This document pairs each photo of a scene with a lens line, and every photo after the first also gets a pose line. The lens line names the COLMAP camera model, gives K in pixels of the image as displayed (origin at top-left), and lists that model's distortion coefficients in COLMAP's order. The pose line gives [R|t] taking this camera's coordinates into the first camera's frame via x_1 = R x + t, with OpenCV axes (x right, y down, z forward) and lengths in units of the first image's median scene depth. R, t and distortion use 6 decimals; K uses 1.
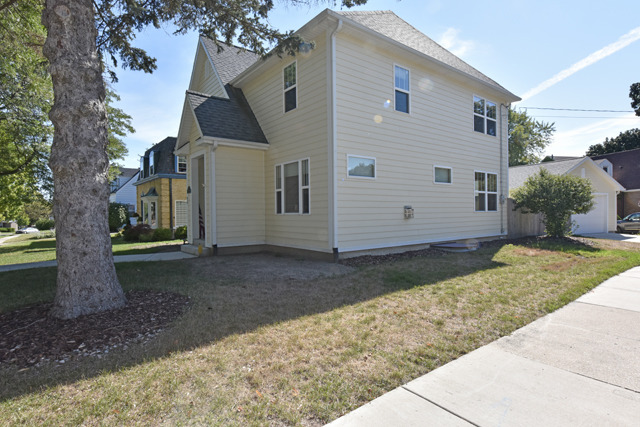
lens RADIAL K [[346.9, 0, 321.3], [0, 346.9, 212.5], [0, 0, 1]] dist [0.001315, -0.000361]
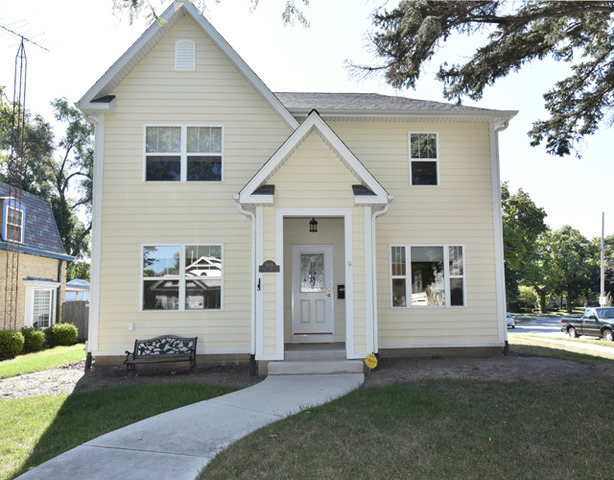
lens RADIAL K [[399.6, 0, 315.3], [0, 399.6, 277.2], [0, 0, 1]] dist [0.035535, 0.001074]
pose [[0.585518, 0.058659, 0.808534, -0.849605], [0.009801, 0.996793, -0.079415, 0.006208], [-0.810600, 0.054423, 0.583066, 0.538111]]
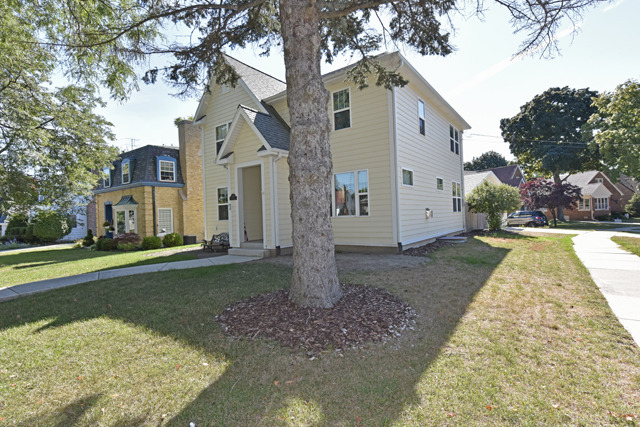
lens RADIAL K [[312.7, 0, 318.4], [0, 312.7, 213.5], [0, 0, 1]] dist [-0.010823, 0.000369]
pose [[0.962916, -0.021983, 0.268904, -0.378855], [0.025594, 0.999623, -0.009929, 0.001993], [-0.268584, 0.016443, 0.963116, 0.003272]]
